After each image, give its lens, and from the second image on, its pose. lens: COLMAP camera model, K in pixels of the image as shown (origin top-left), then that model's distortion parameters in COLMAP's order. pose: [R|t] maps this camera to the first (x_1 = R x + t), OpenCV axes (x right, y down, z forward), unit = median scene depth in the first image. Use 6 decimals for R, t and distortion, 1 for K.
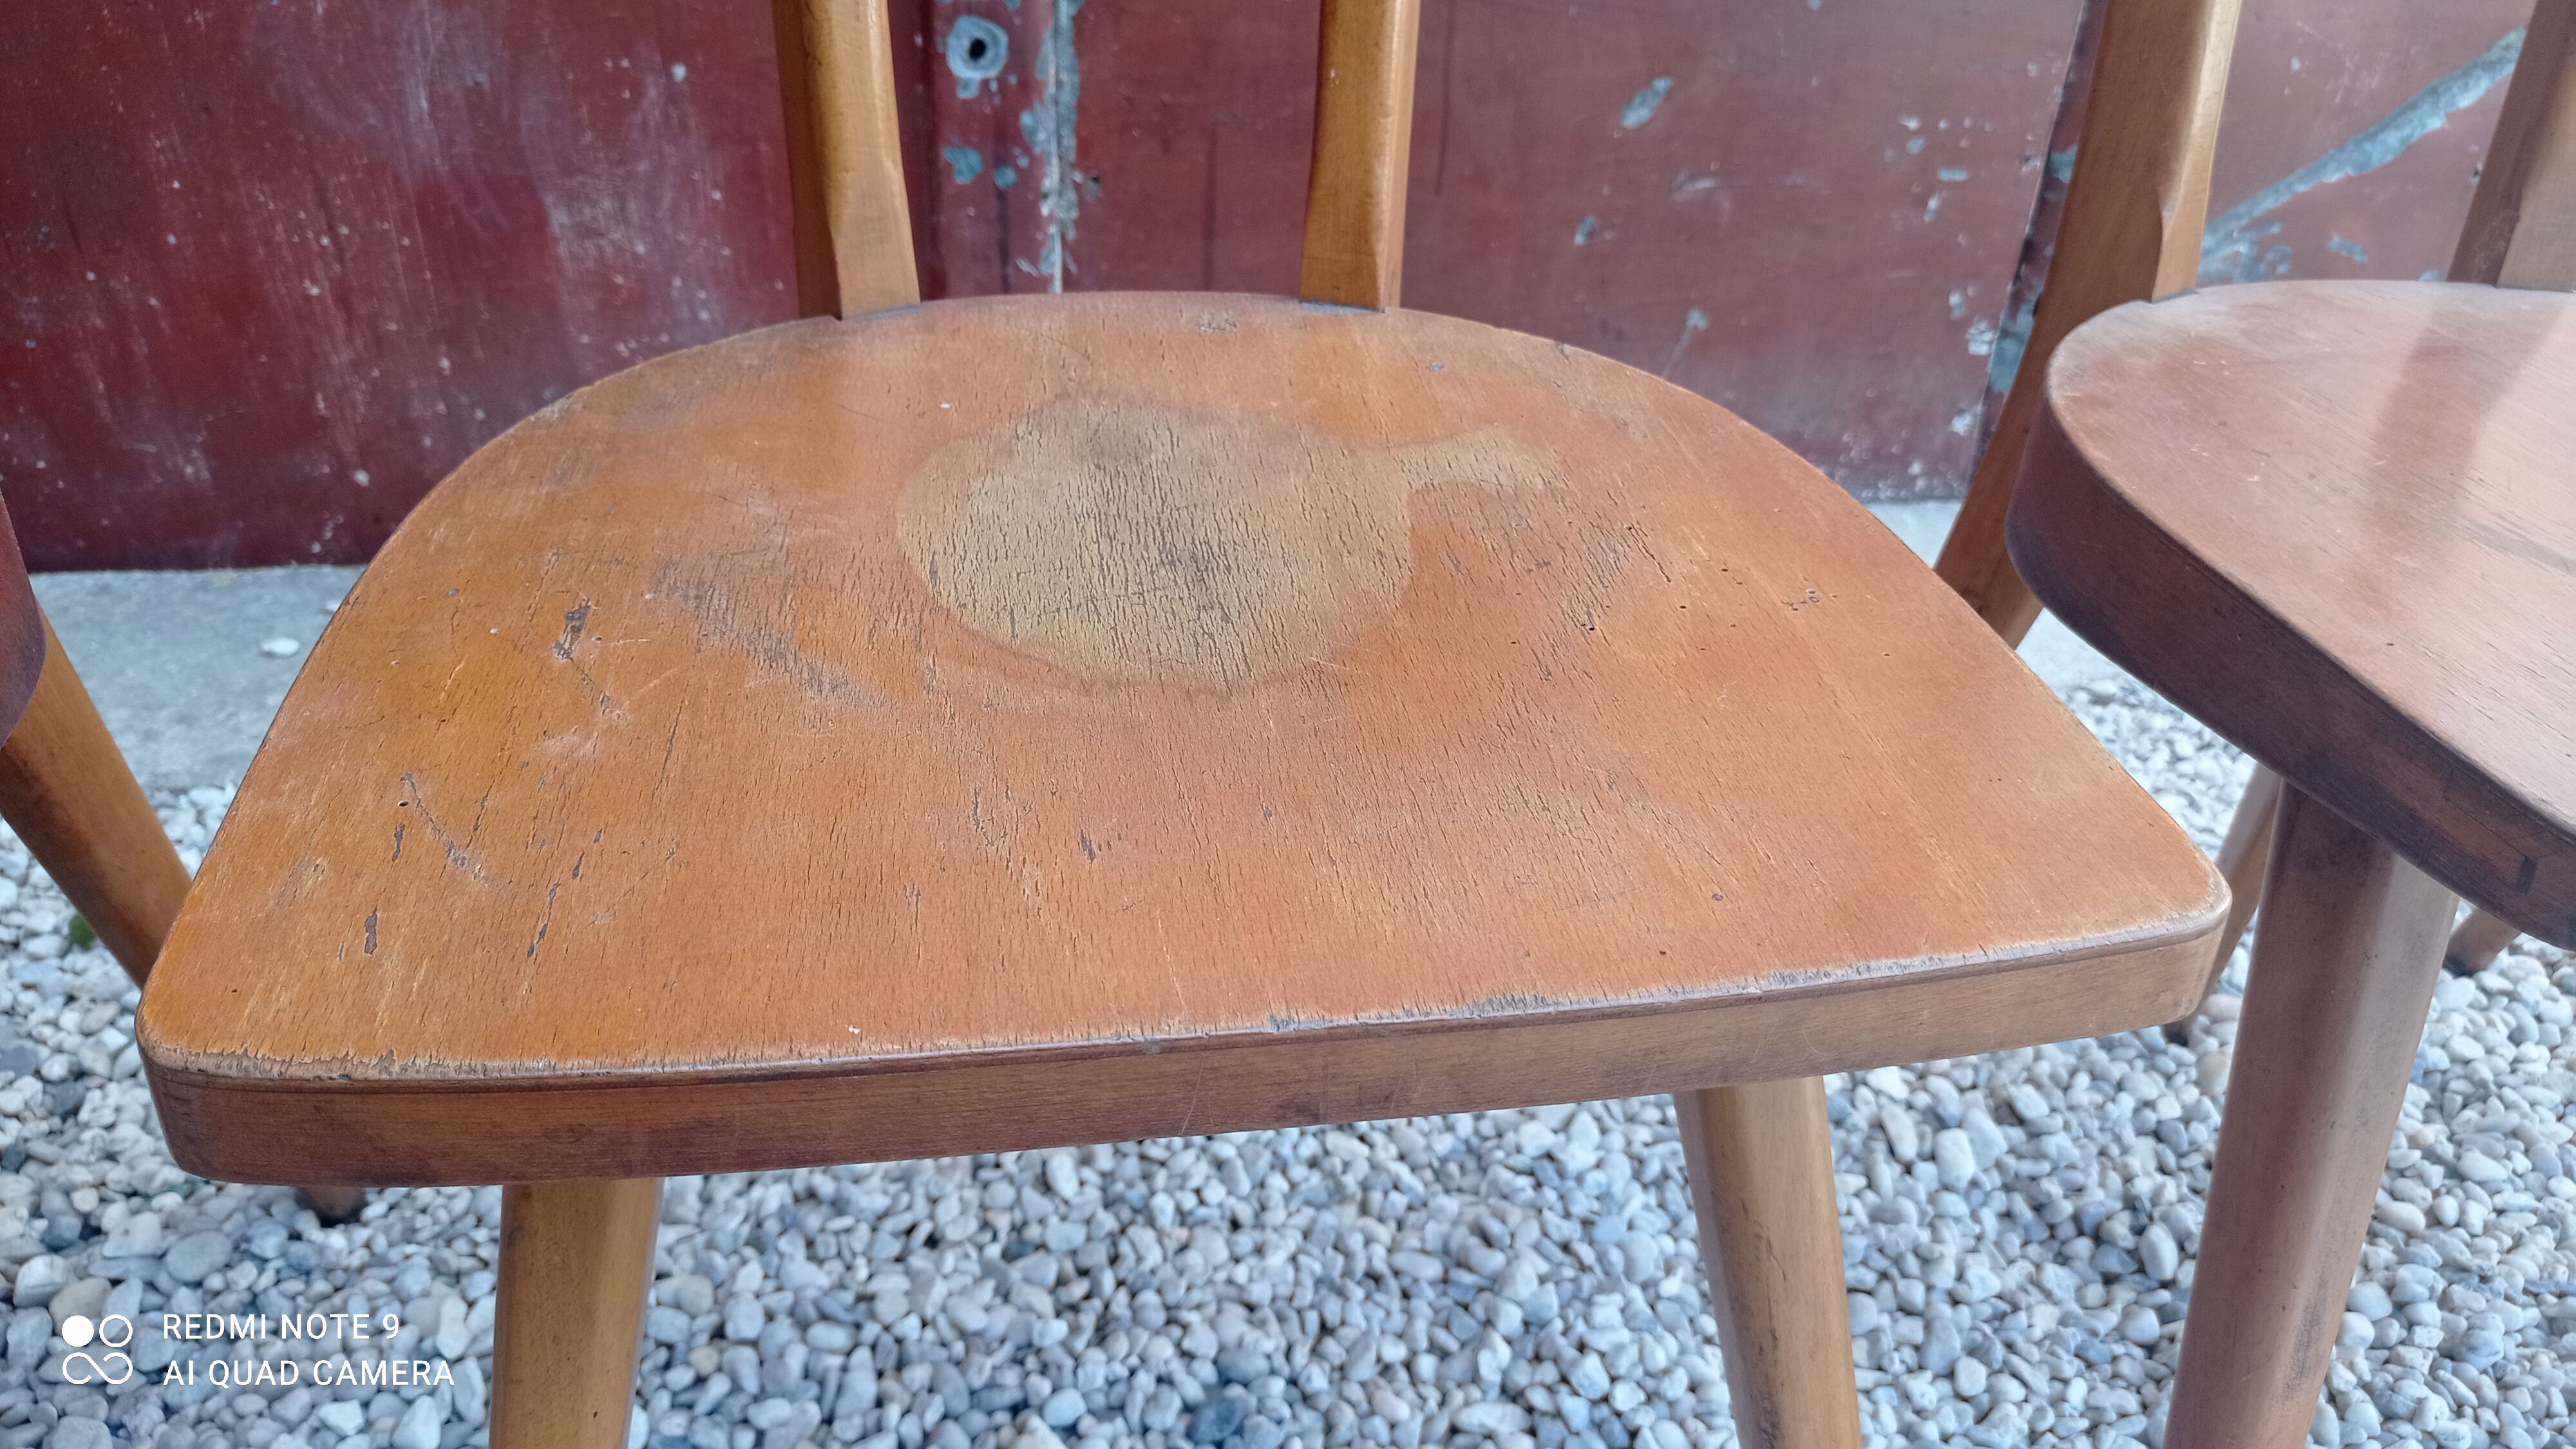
lens RADIAL K [[1861.8, 0, 1288.0], [0, 1861.8, 724.5], [0, 0, 1]] dist [0.075624, -0.098351]
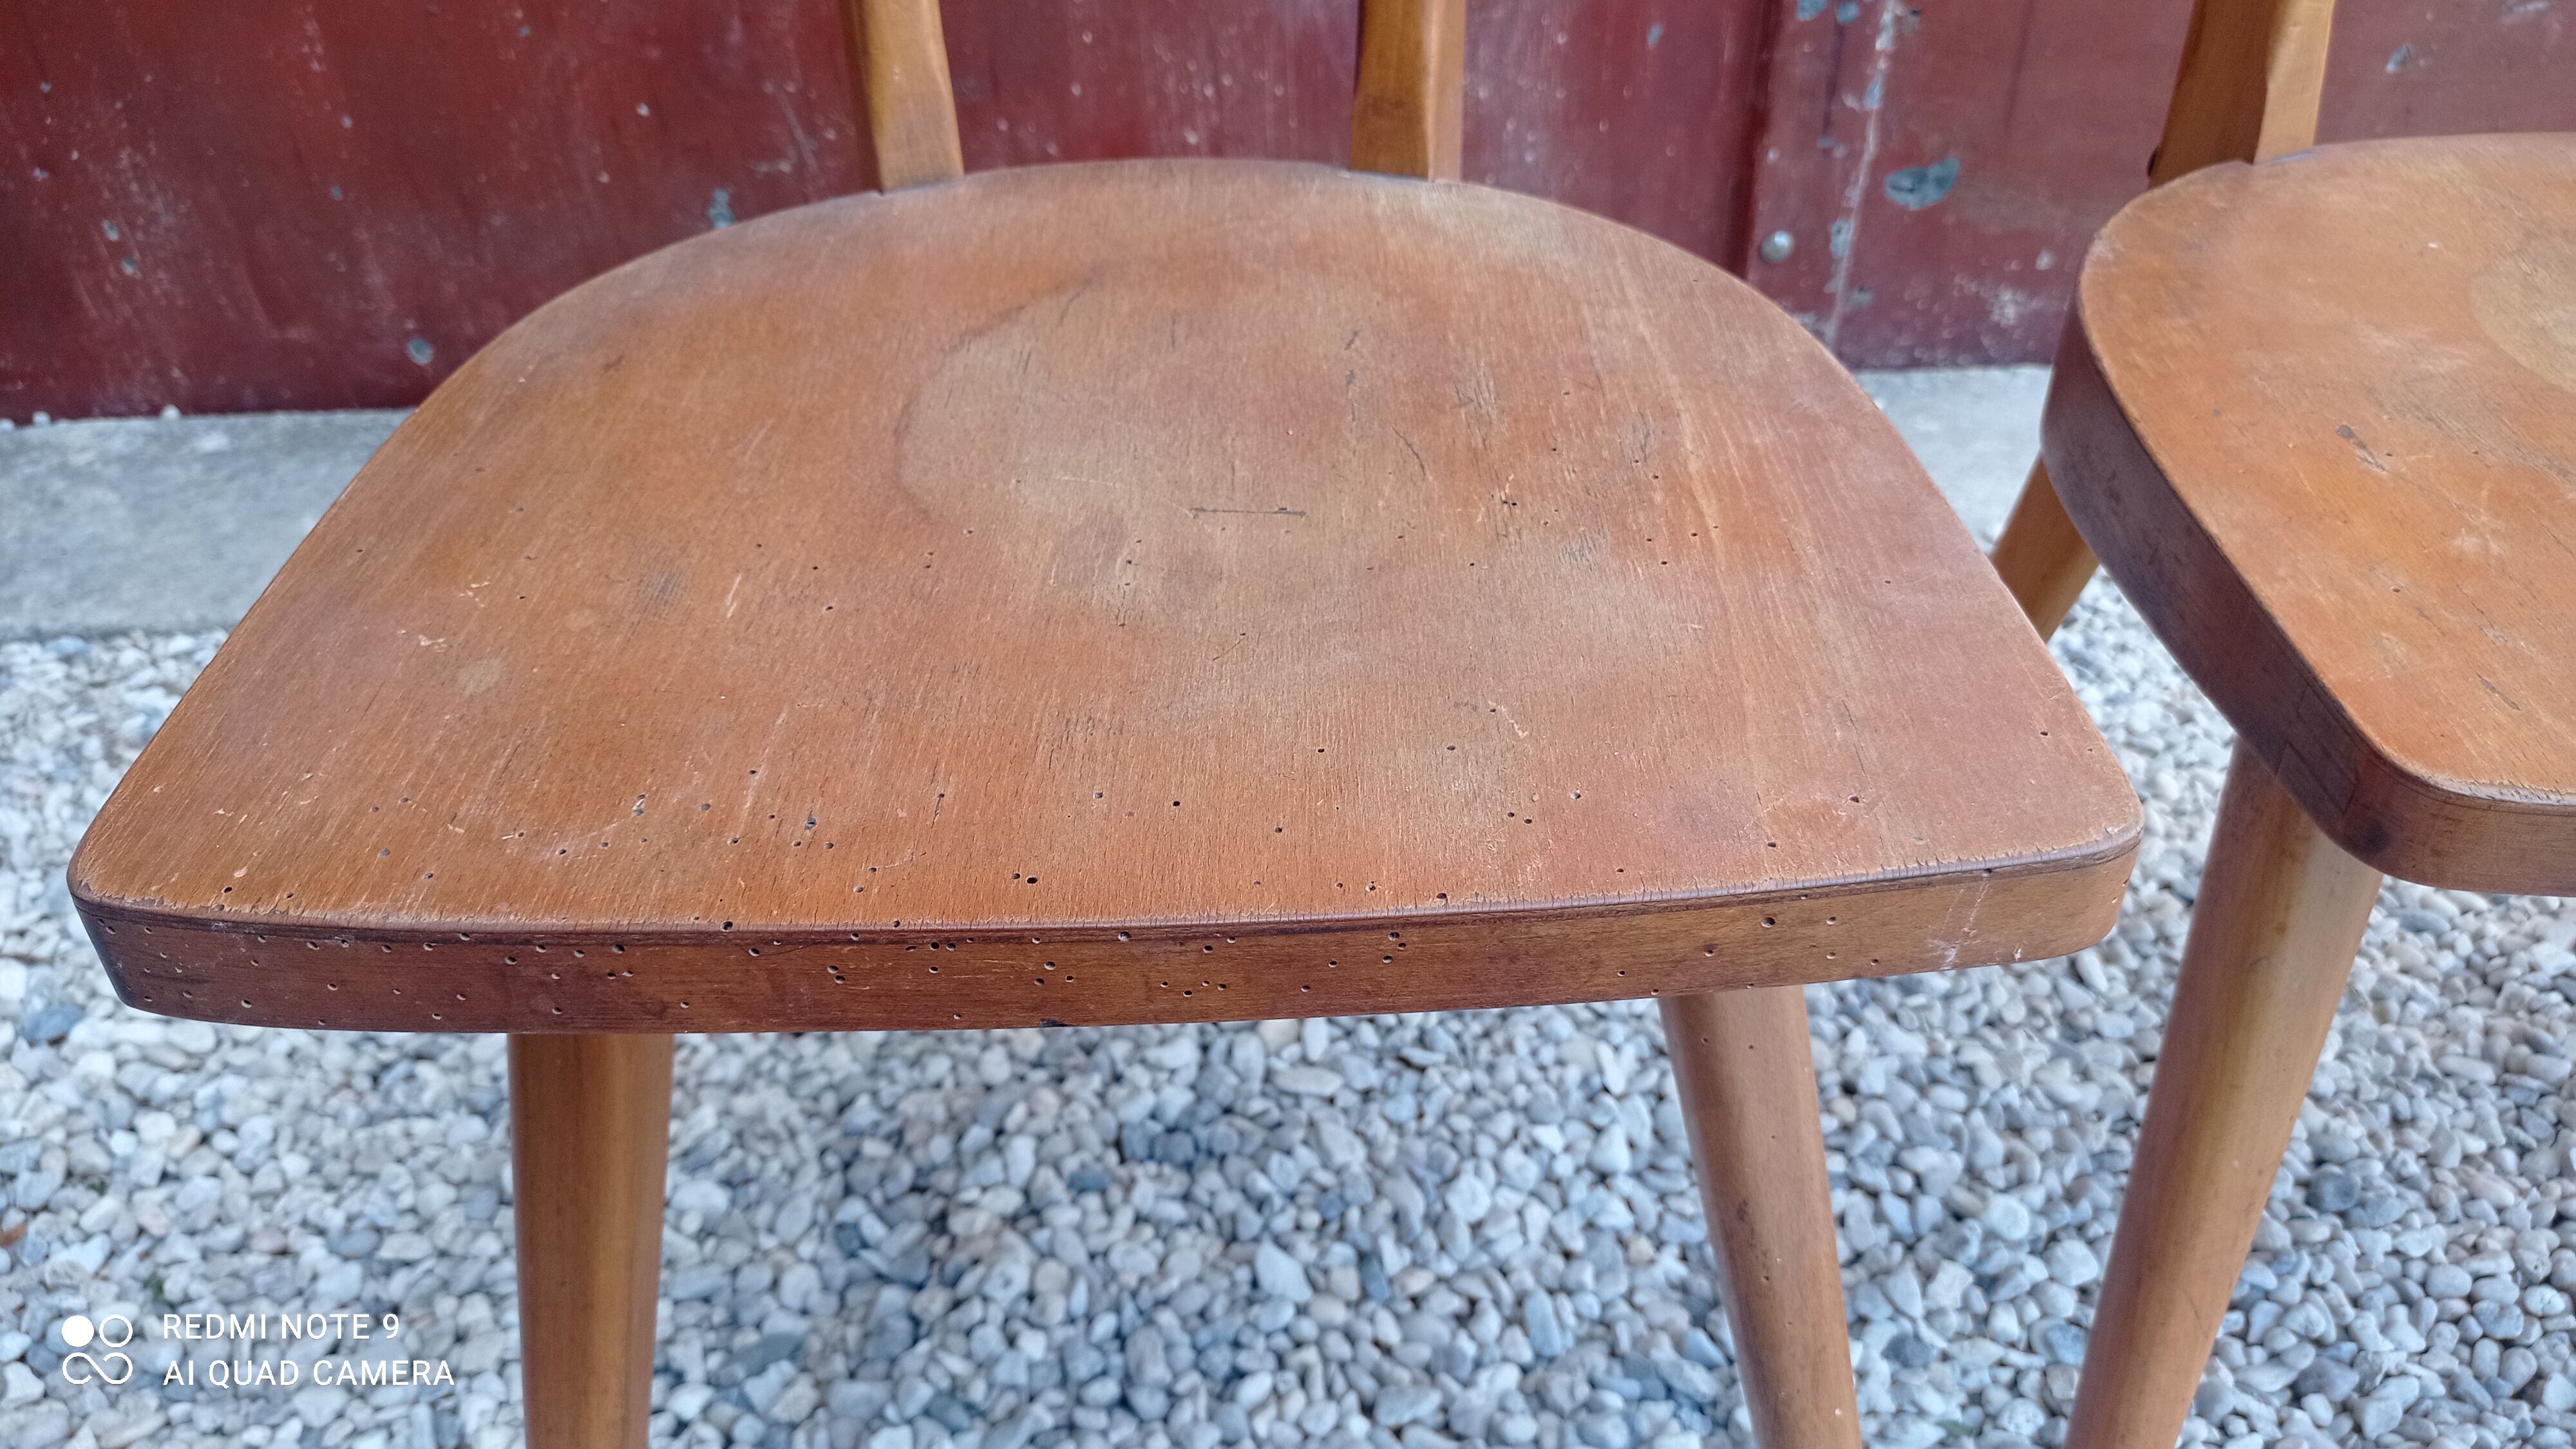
lens RADIAL K [[1861.8, 0, 1288.0], [0, 1861.8, 724.5], [0, 0, 1]] dist [0.075624, -0.098351]
pose [[0.992455, 0.029847, -0.118920, -0.475105], [-0.019702, 0.996136, 0.085589, 0.016800], [0.121015, -0.082601, 0.989208, -0.120880]]
